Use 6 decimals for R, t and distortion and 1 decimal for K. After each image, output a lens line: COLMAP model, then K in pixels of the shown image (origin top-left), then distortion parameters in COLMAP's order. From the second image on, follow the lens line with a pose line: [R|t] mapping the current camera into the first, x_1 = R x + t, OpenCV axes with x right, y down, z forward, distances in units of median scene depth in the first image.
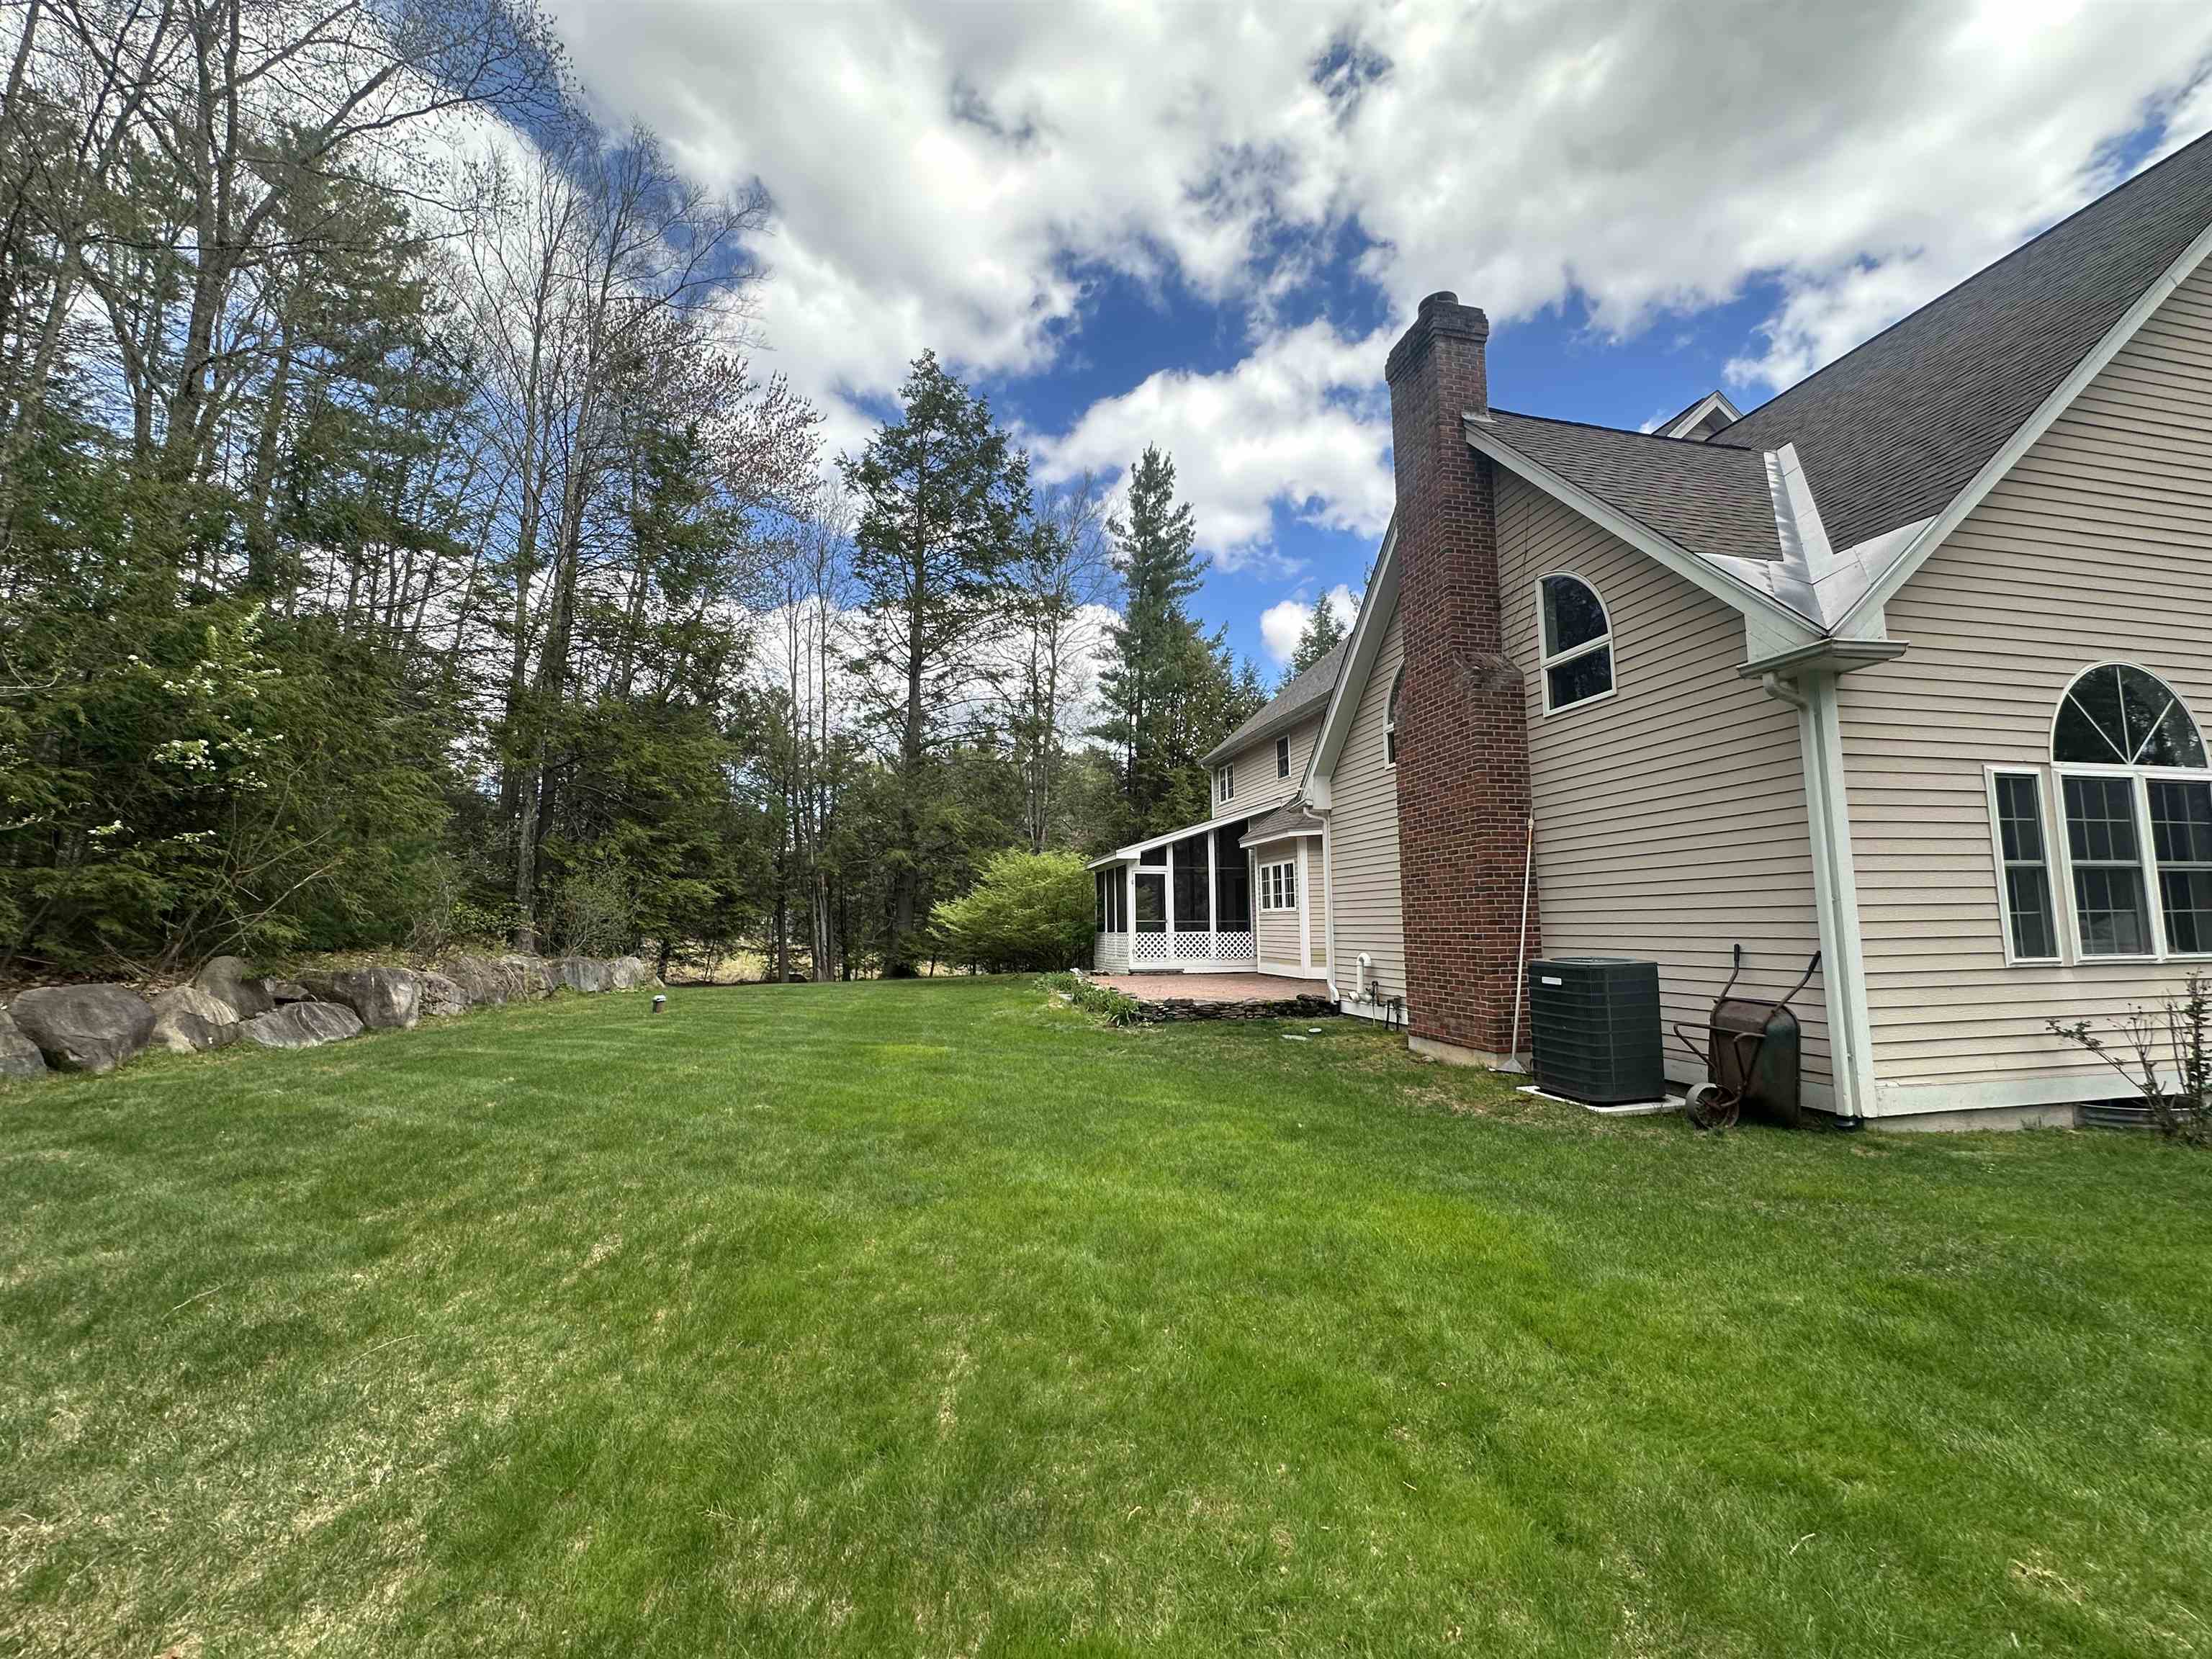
lens RADIAL K [[884.0, 0, 1092.1], [0, 884.0, 820.3], [0, 0, 1]] dist [-0.005299, 0.001576]
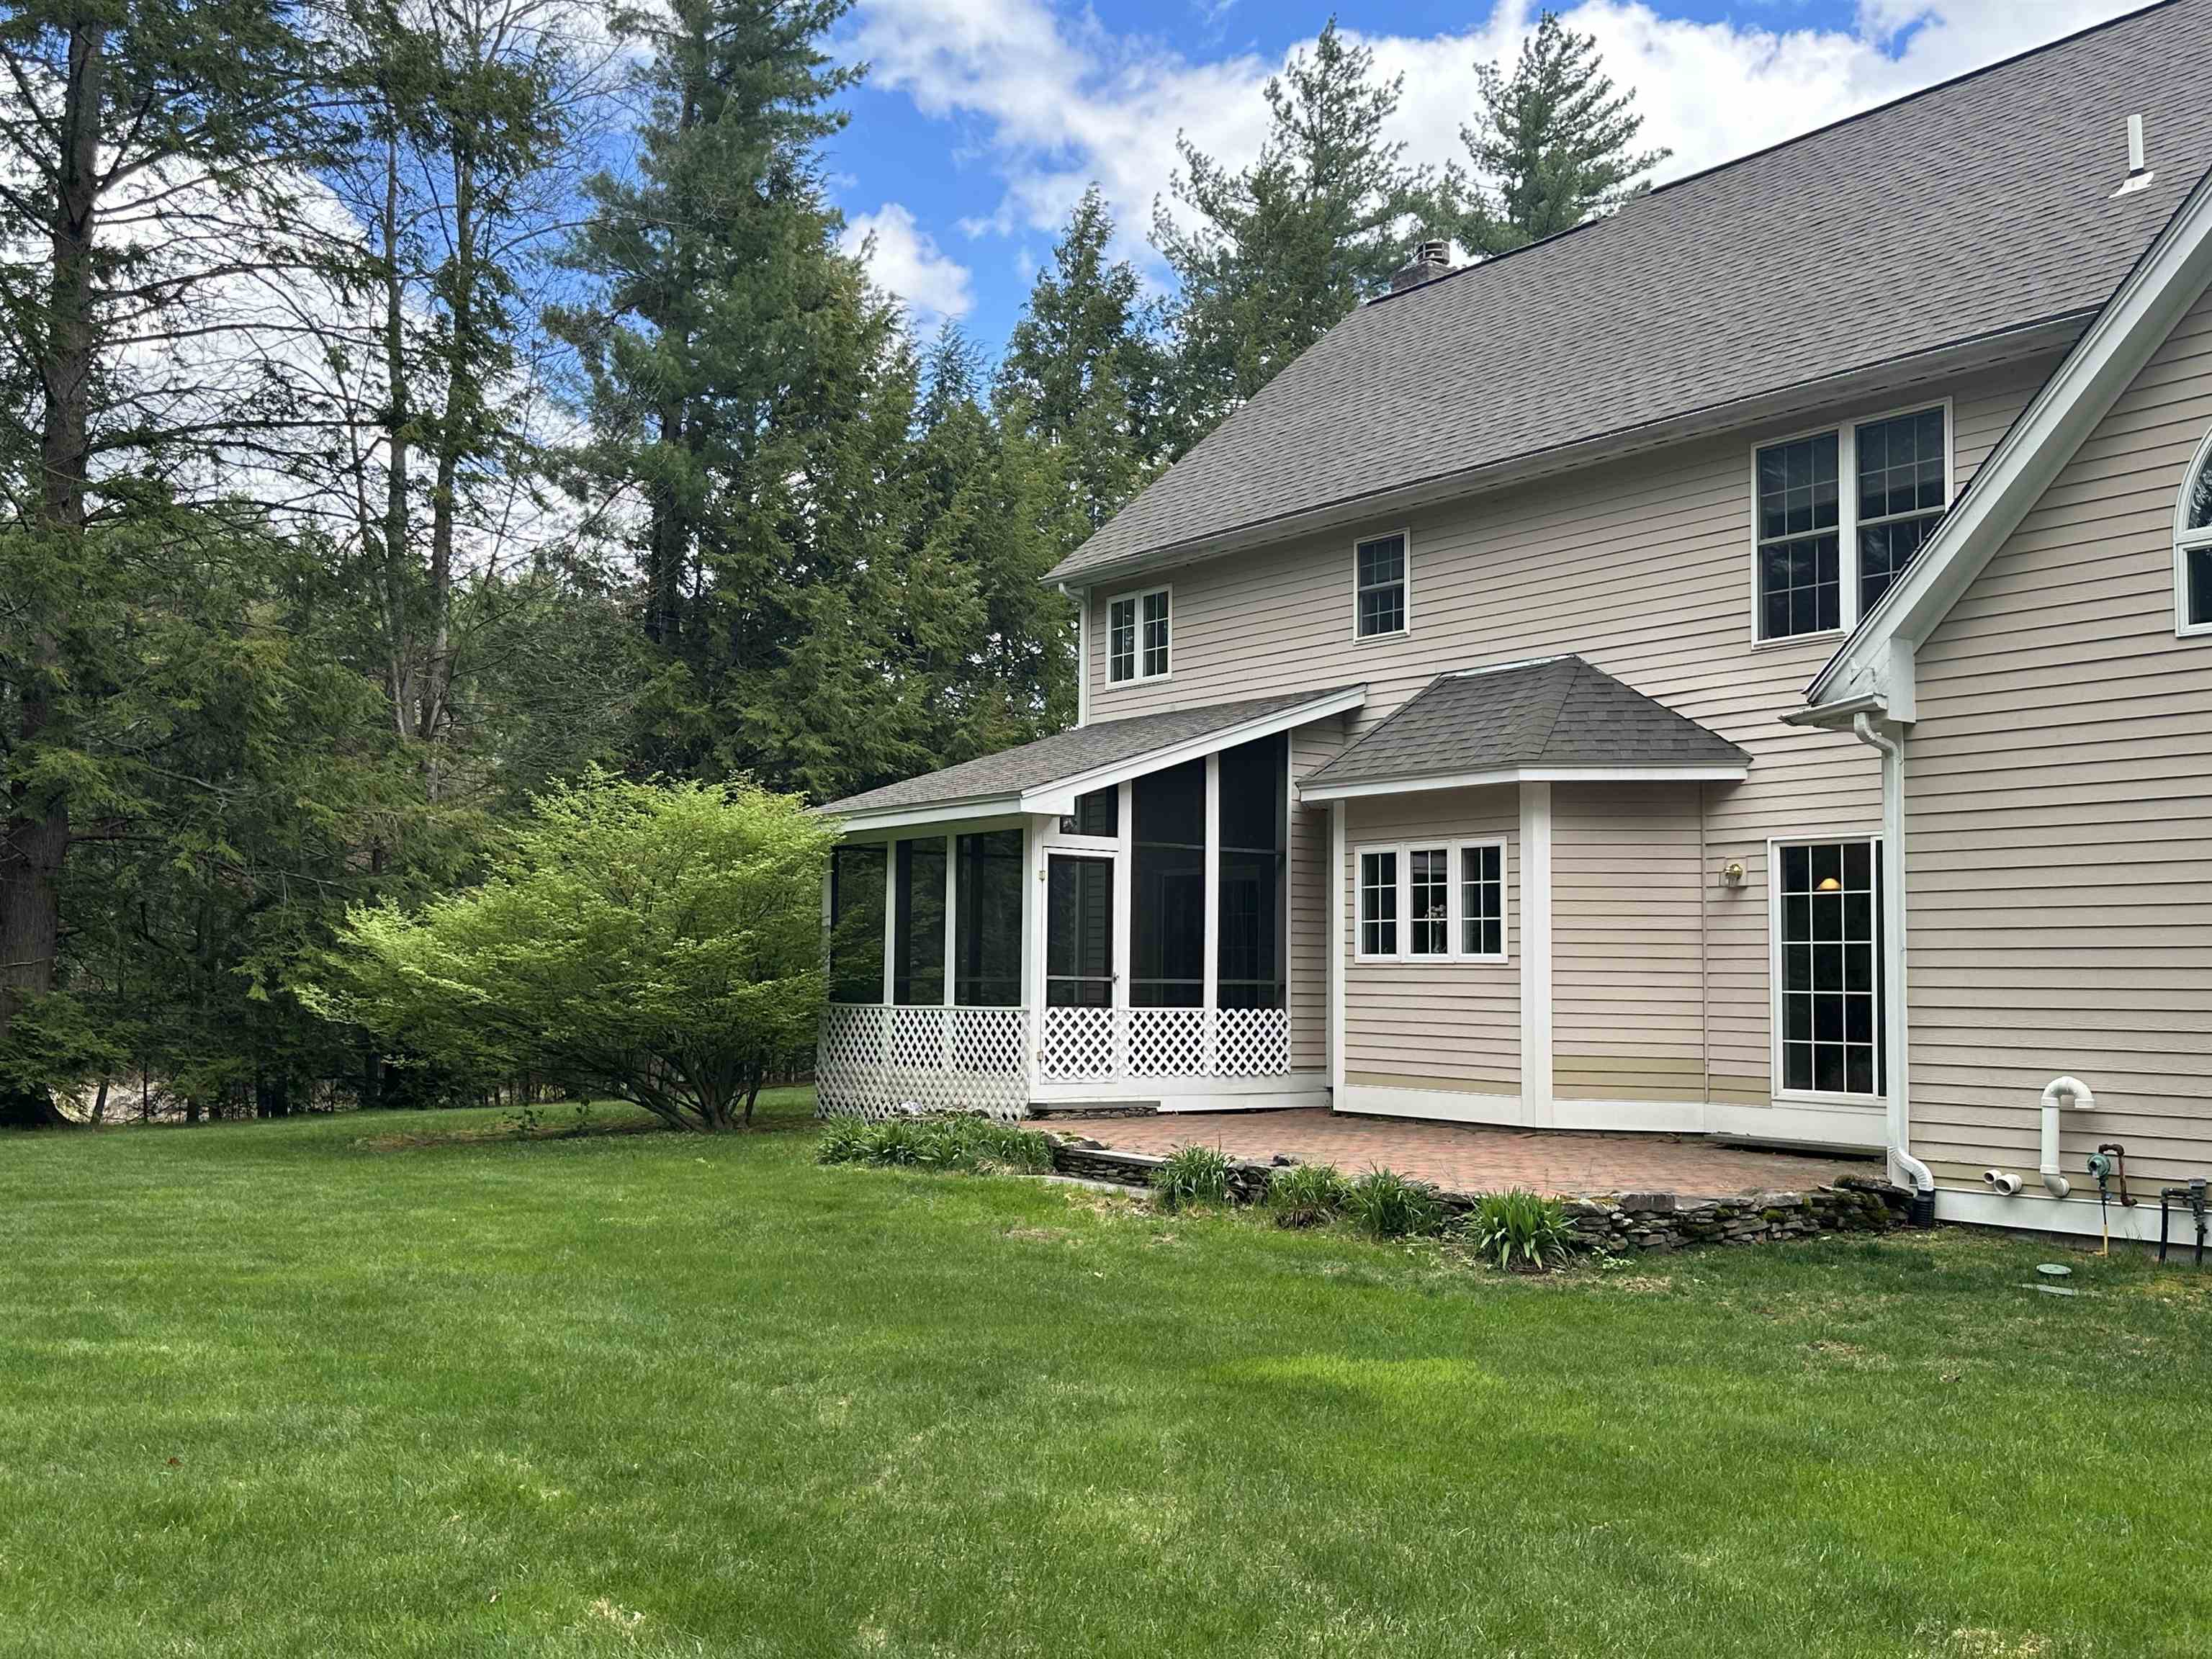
lens RADIAL K [[2115.4, 0, 1114.3], [0, 2115.4, 831.1], [0, 0, 1]] dist [0.098749, 0.000000]
pose [[0.915341, 0.047046, 0.399923, -0.336510], [-0.065836, 0.997272, 0.033370, 0.020750], [-0.397262, -0.056875, 0.915941, 0.174181]]
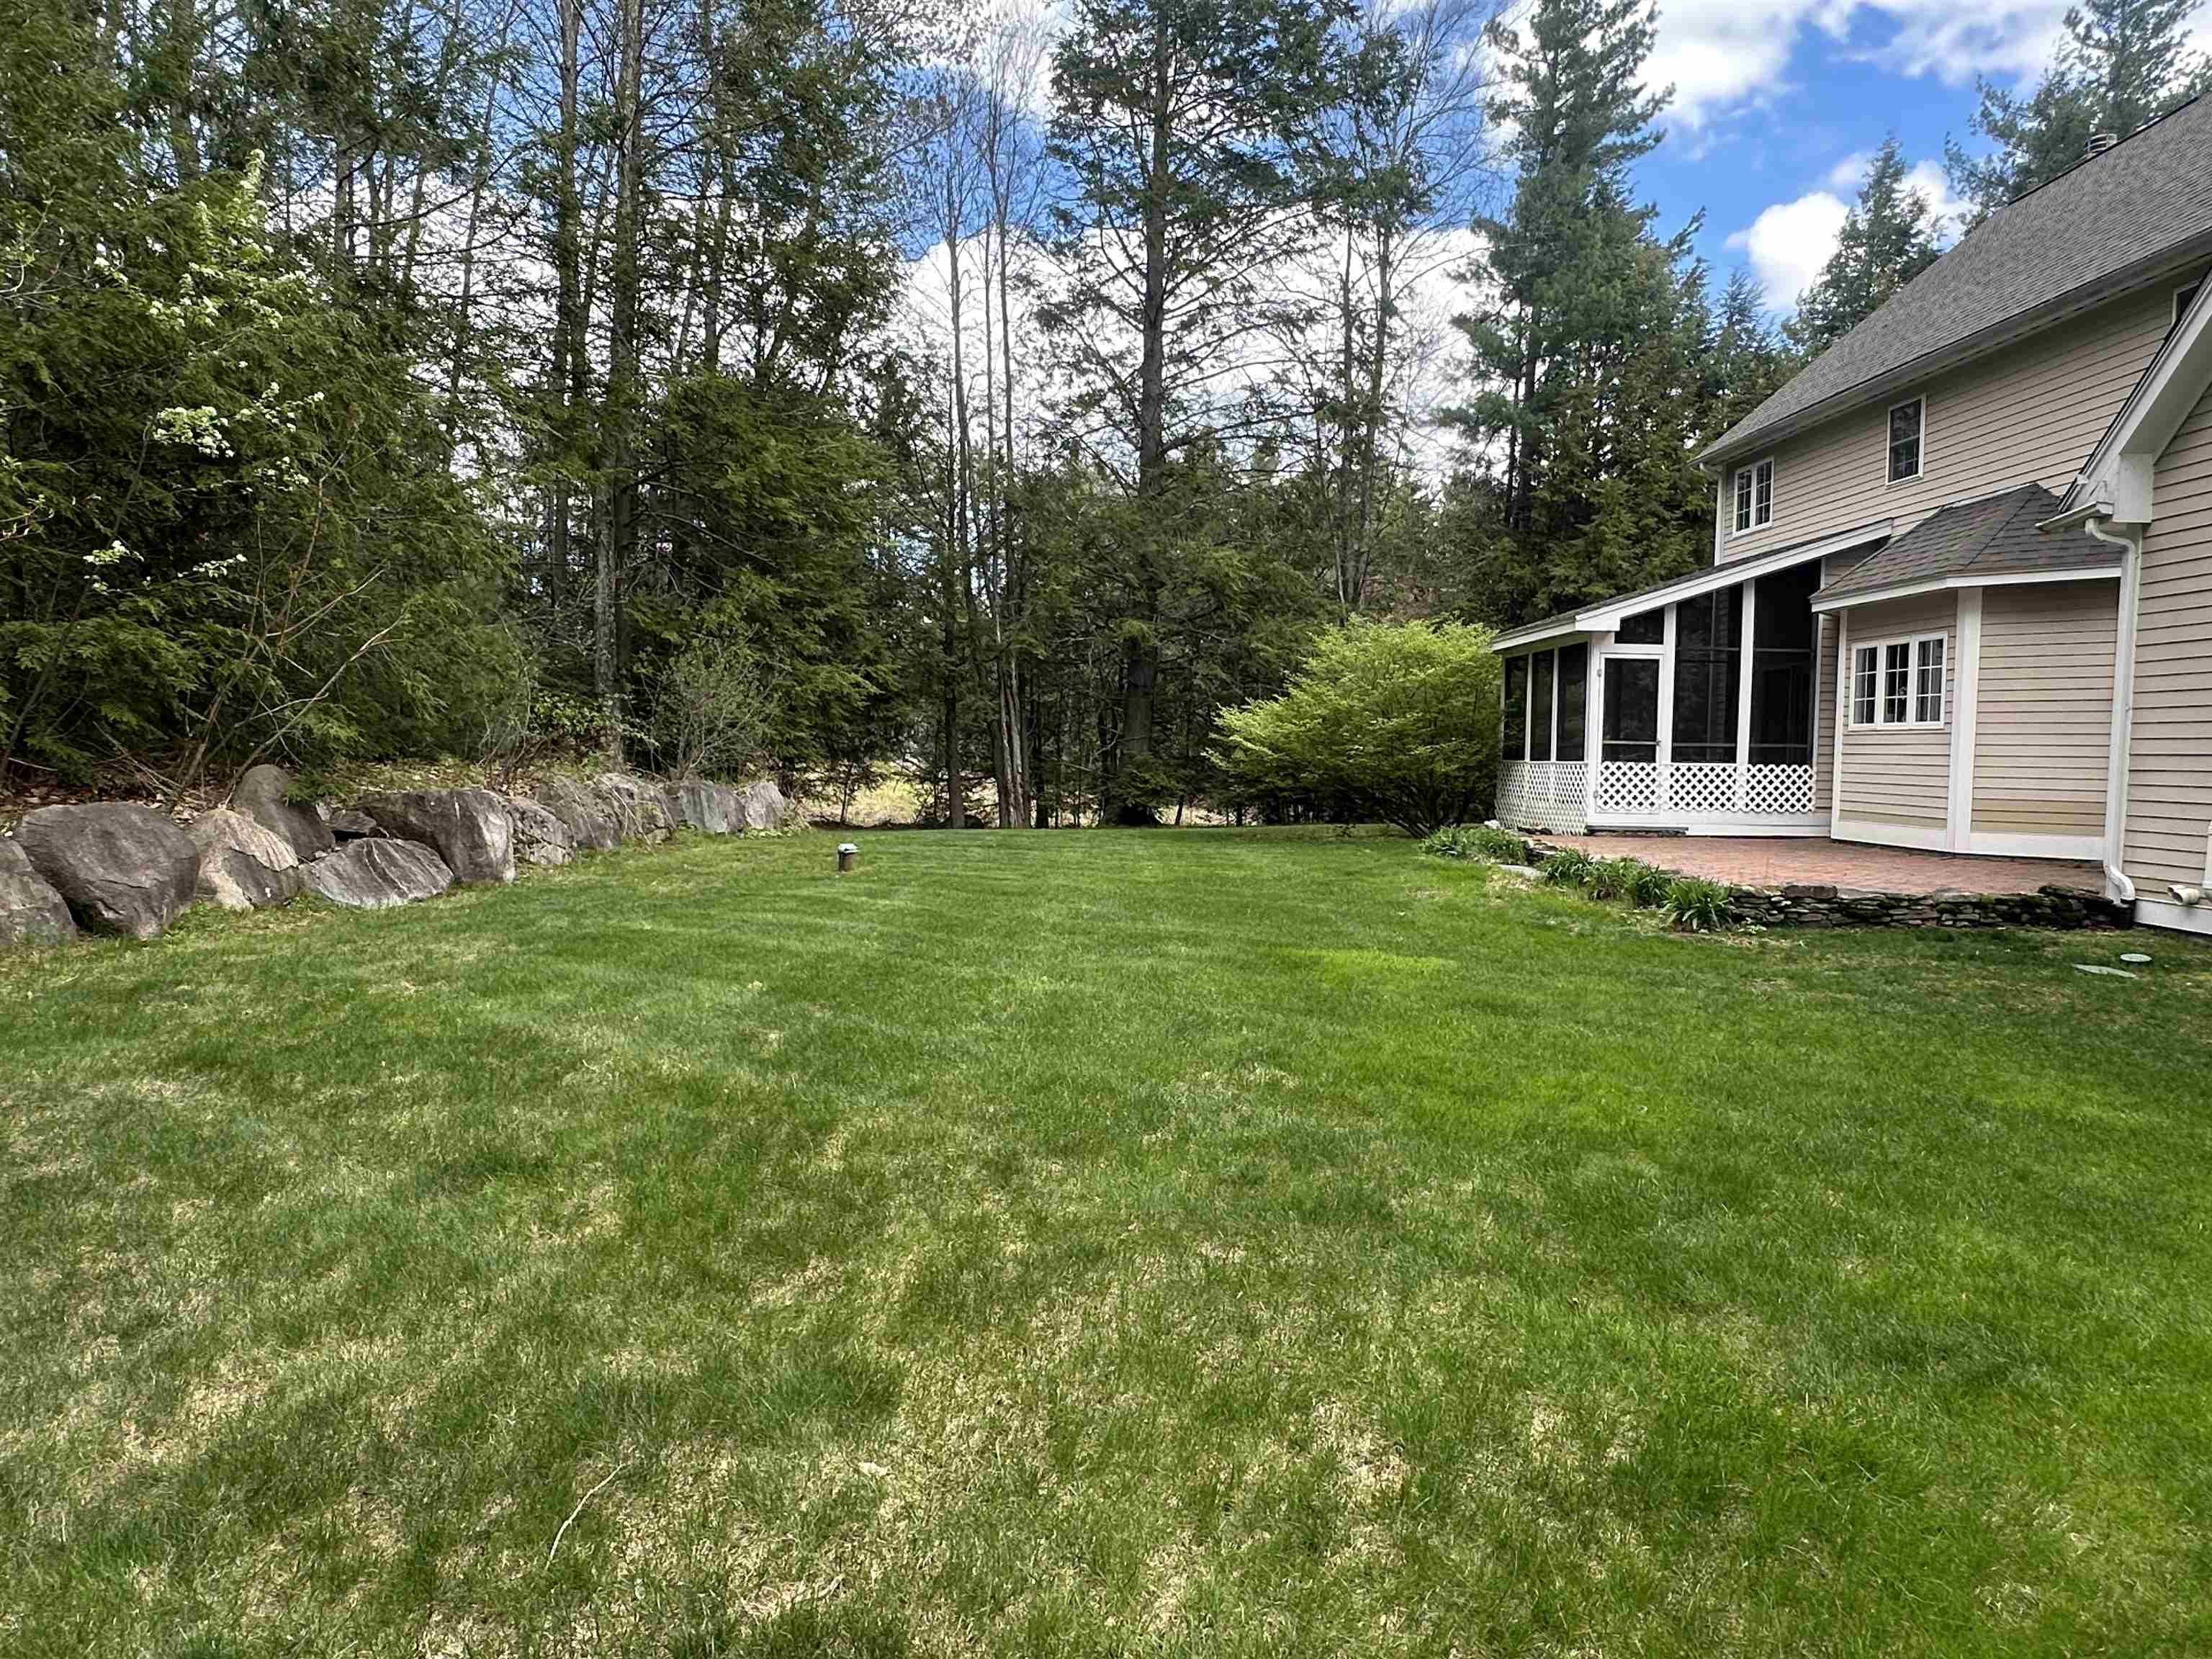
lens RADIAL K [[1382.3, 0, 1086.4], [0, 1382.3, 825.0], [0, 0, 1]] dist [-0.003434, -0.003514]
pose [[0.980759, 0.031466, -0.192668, -0.118173], [0.002268, 0.985022, 0.172416, 0.014568], [0.195207, -0.169535, 0.965998, 0.078410]]
